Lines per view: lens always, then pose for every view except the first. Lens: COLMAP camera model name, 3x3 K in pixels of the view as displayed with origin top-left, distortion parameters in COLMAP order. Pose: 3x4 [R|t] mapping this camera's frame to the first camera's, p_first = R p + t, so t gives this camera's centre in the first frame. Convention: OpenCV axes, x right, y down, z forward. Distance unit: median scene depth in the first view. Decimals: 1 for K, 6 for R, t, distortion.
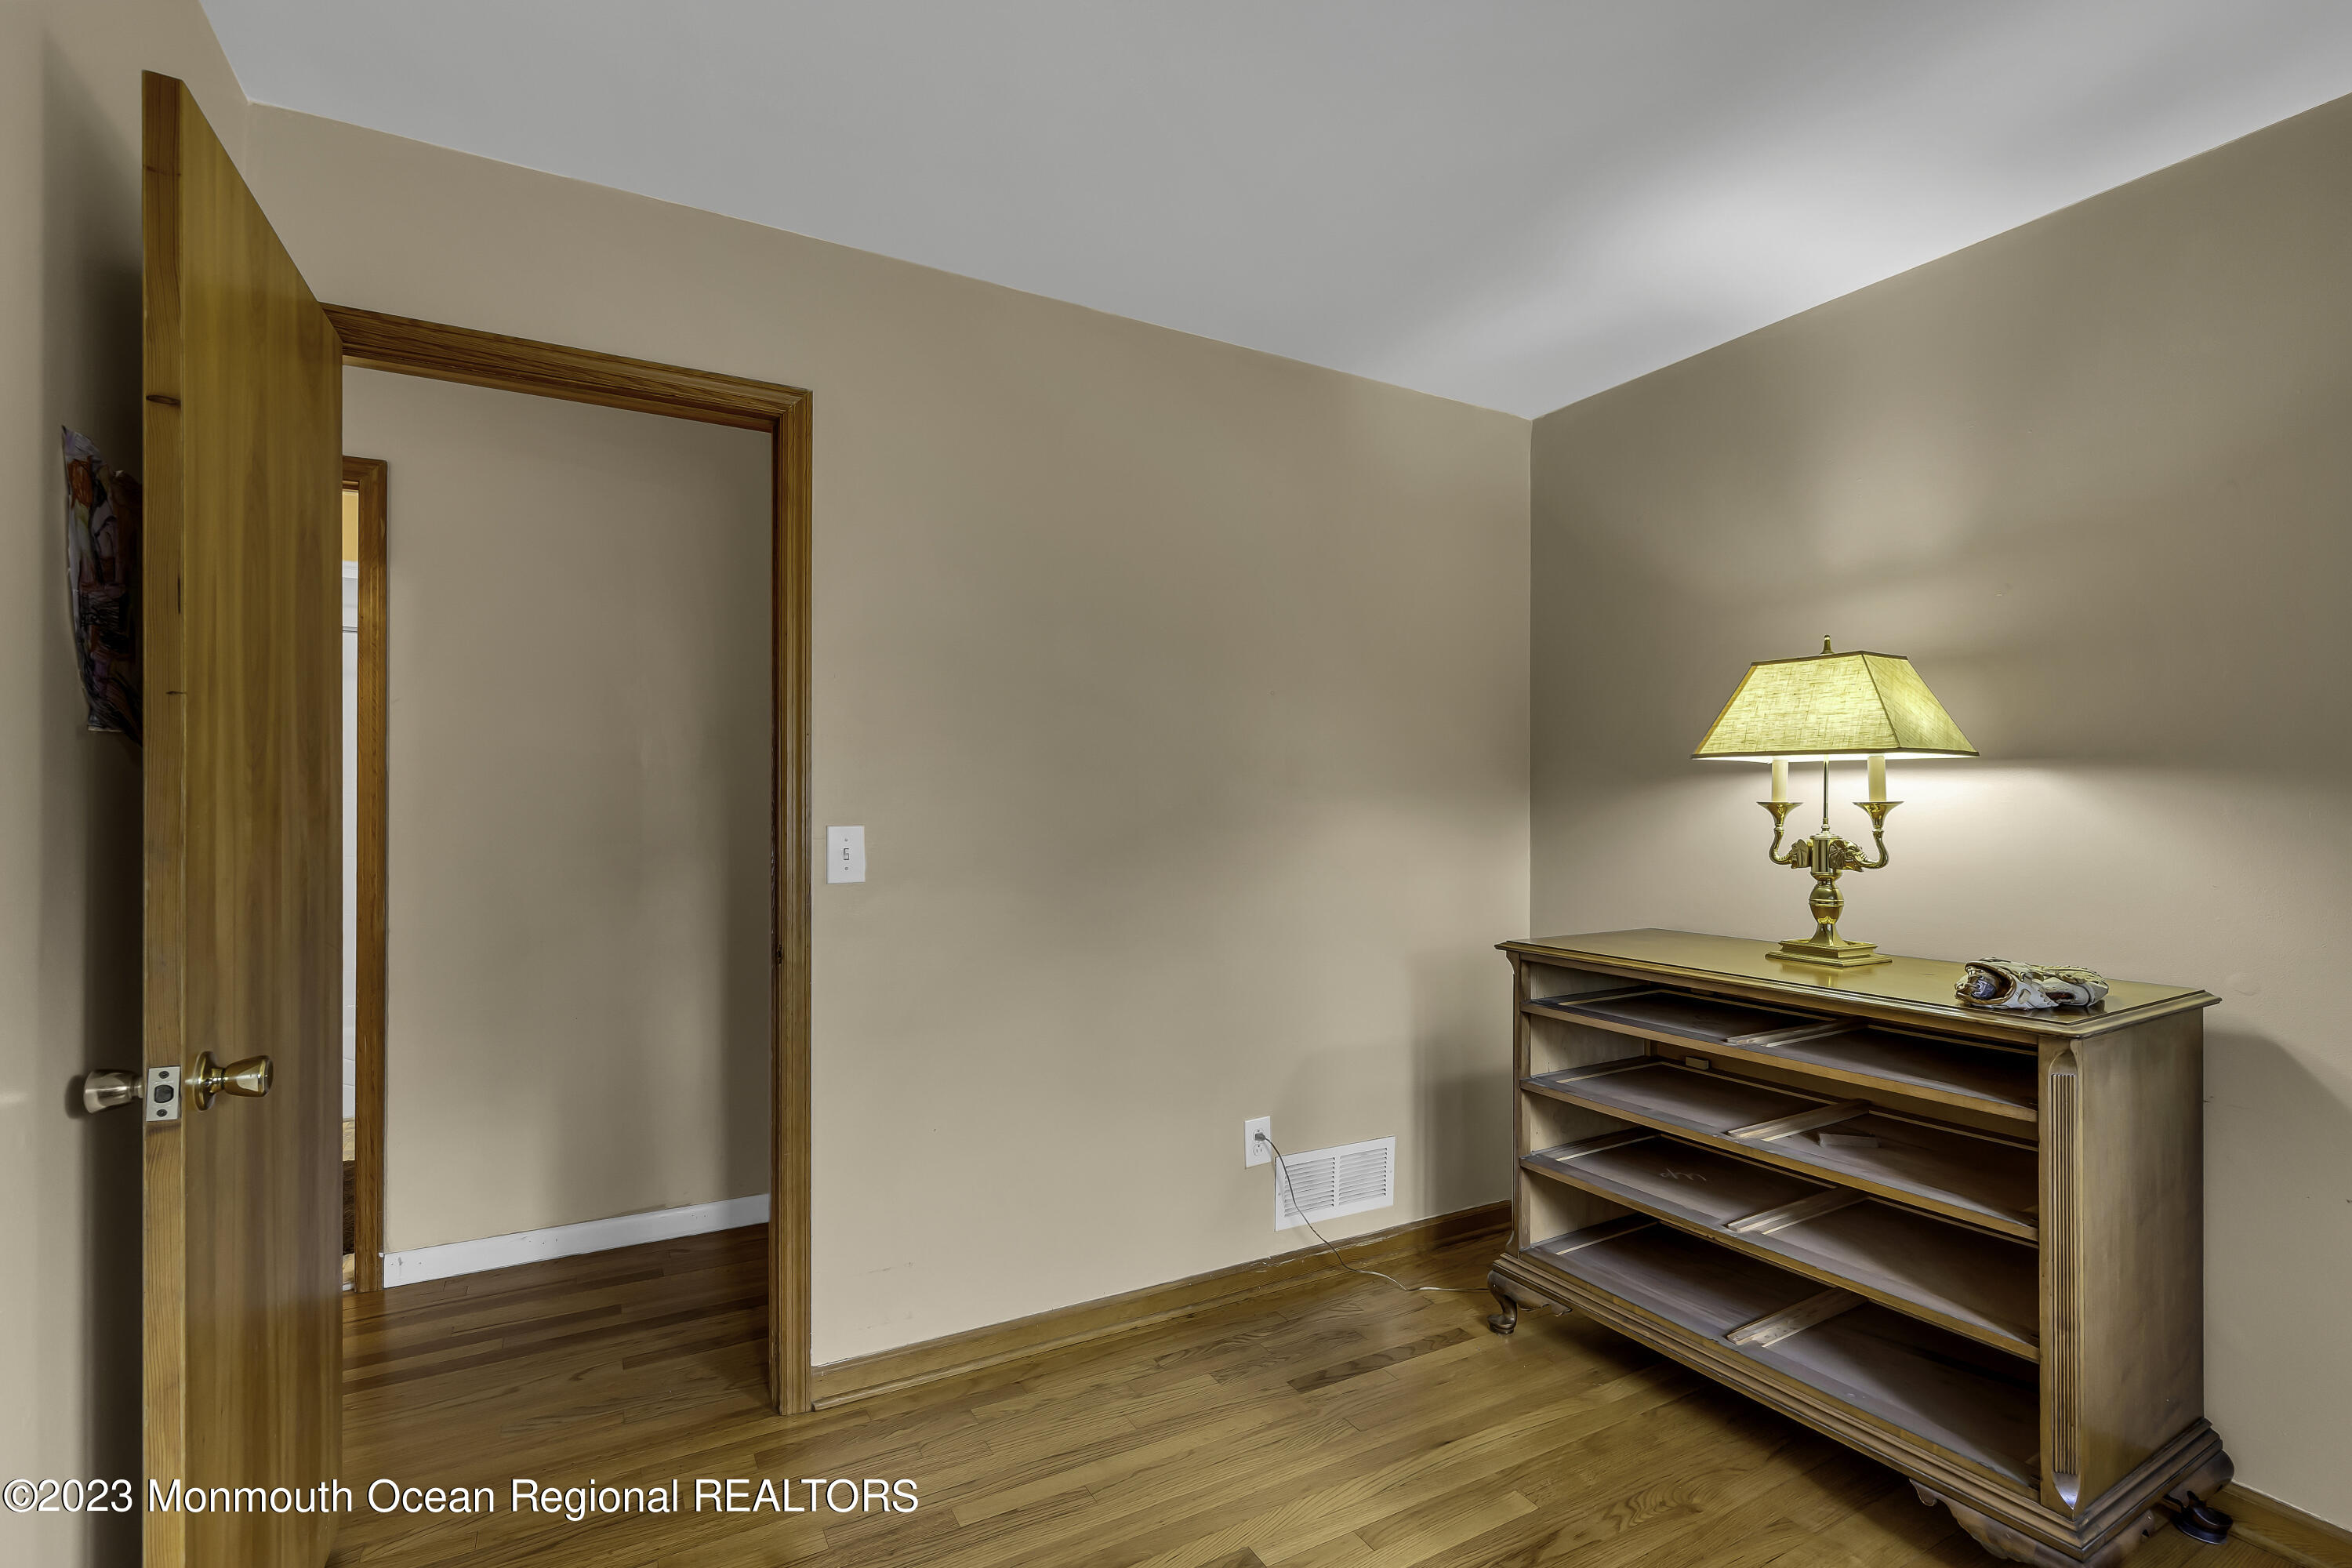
lens RADIAL K [[1084.4, 0, 1178.7], [0, 1084.4, 805.4], [0, 0, 1]] dist [-0.004035, 0.002084]
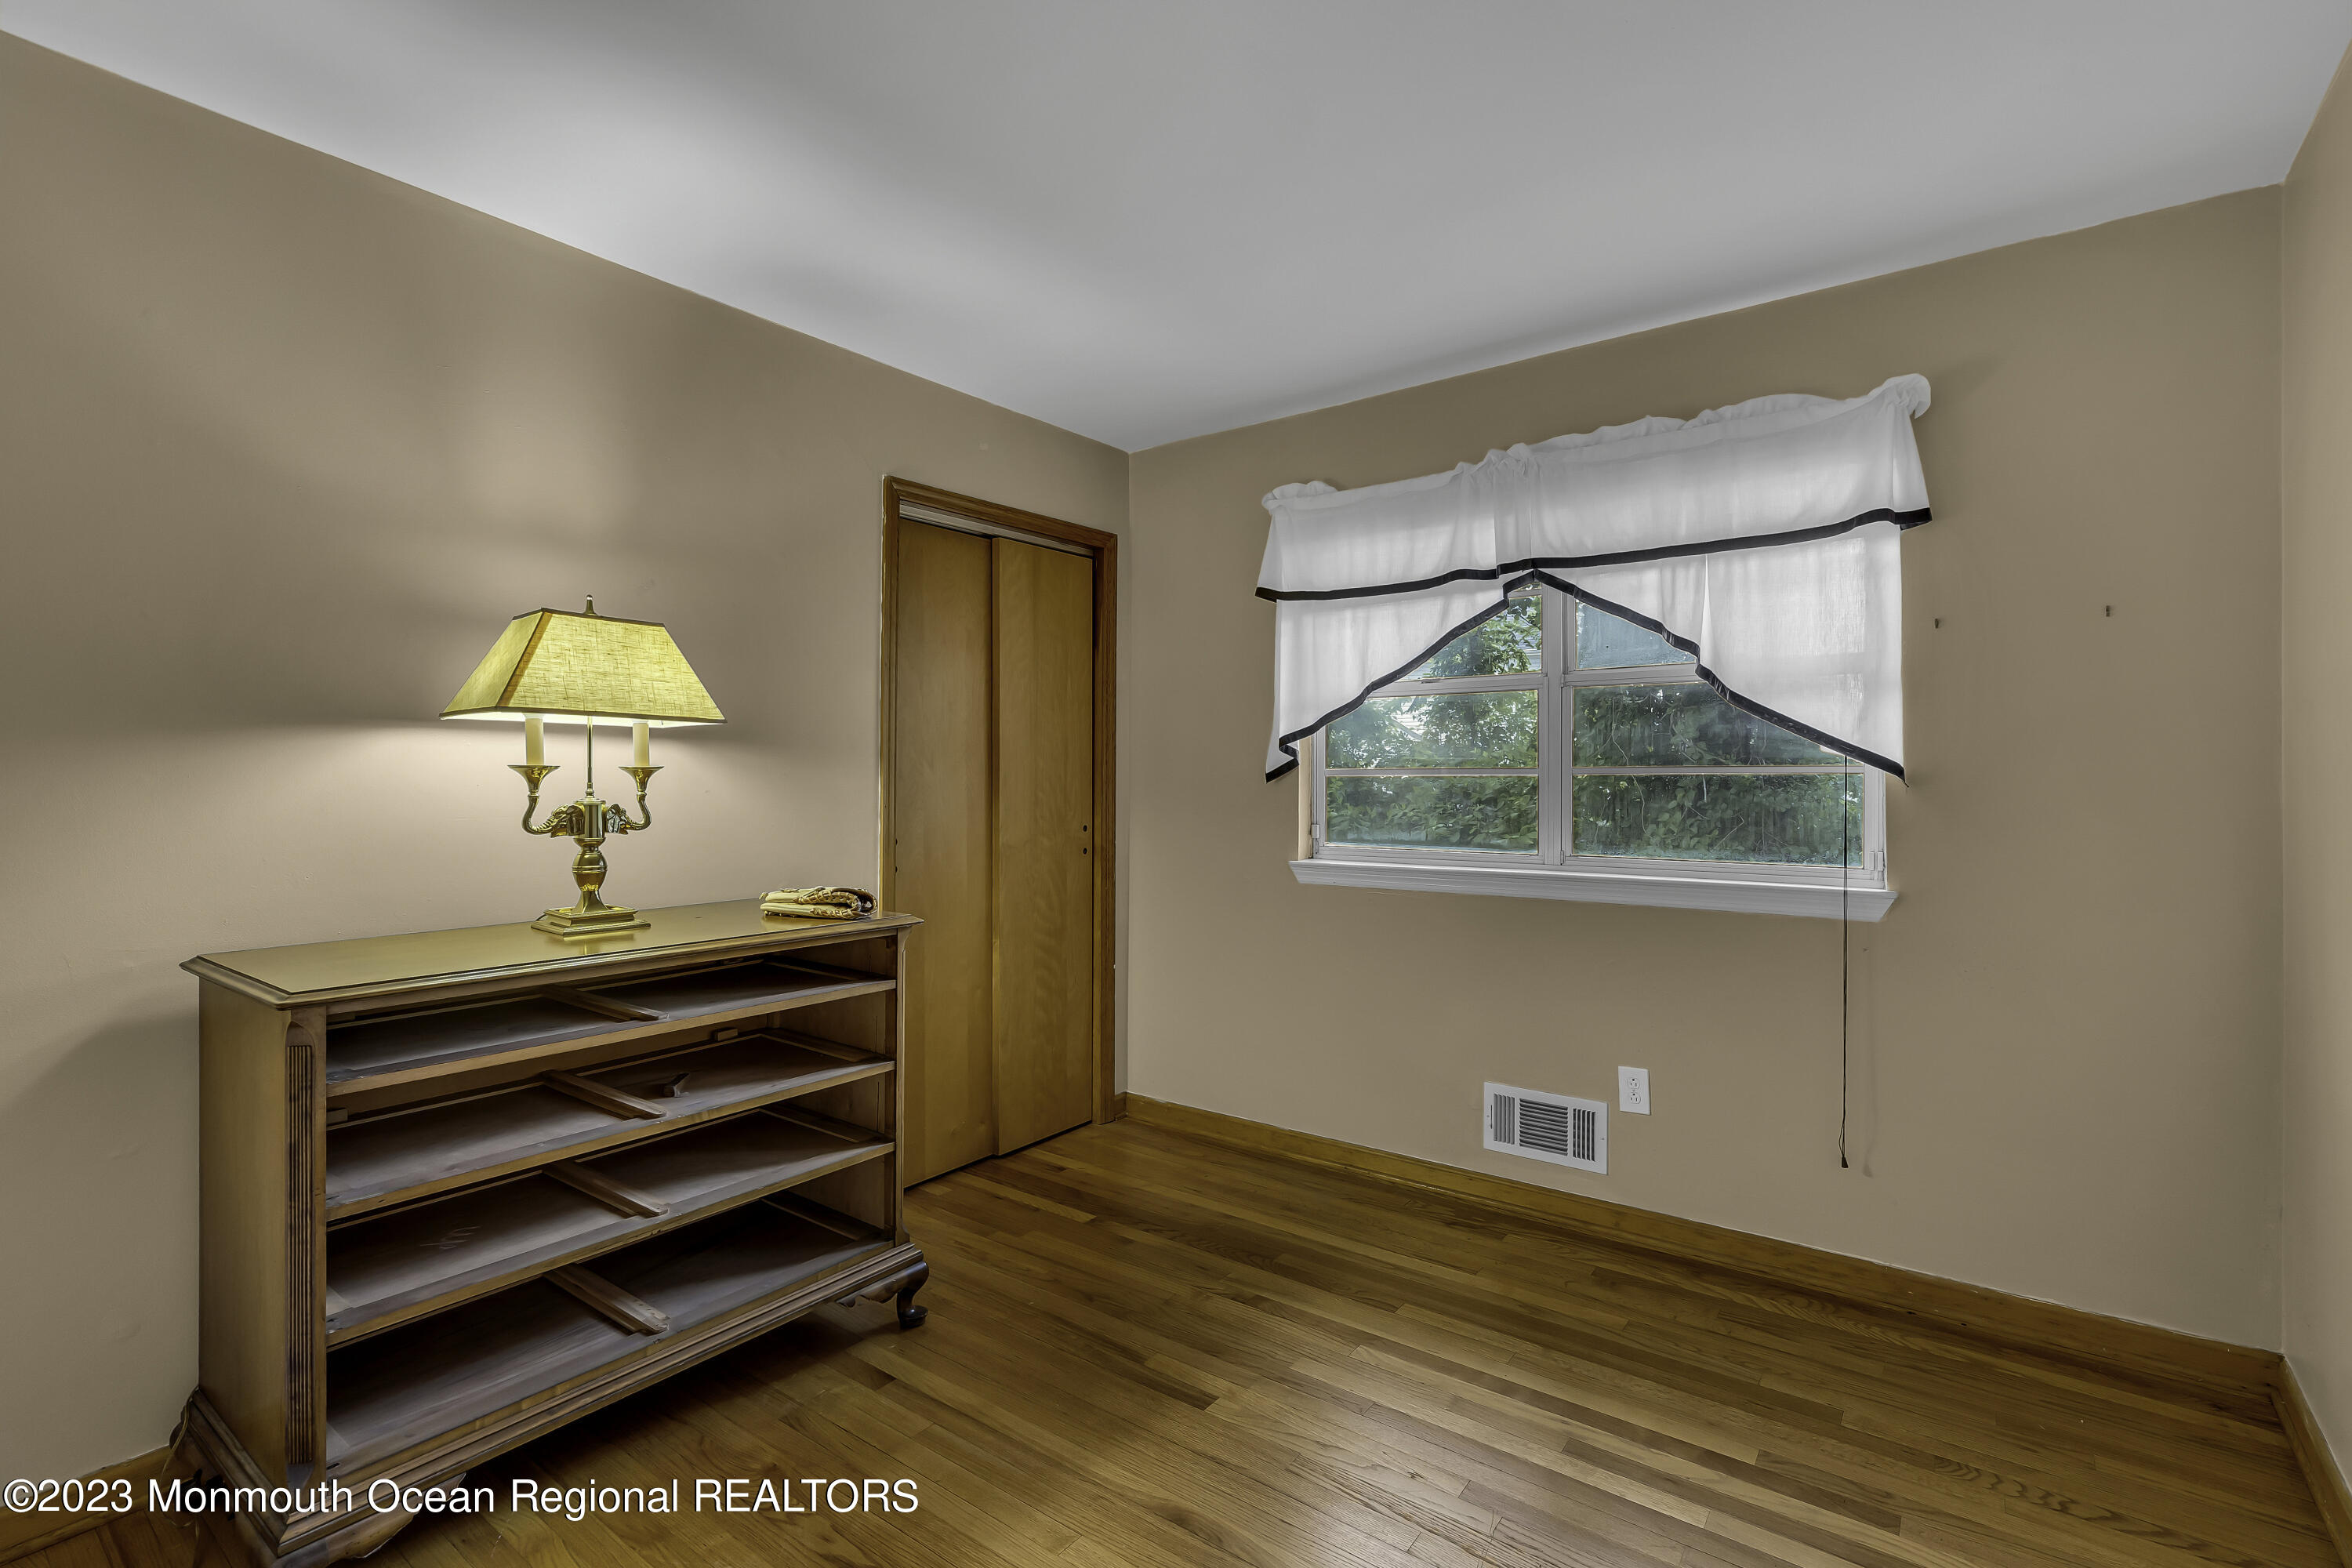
lens RADIAL K [[1084.4, 0, 1176.9], [0, 1084.4, 781.4], [0, 0, 1]] dist [-0.004035, 0.002084]
pose [[-0.410179, -0.007388, 0.911975, -0.509628], [-0.004887, 0.999971, 0.005902, 0.002305], [-0.911992, -0.002035, -0.410203, 0.919028]]
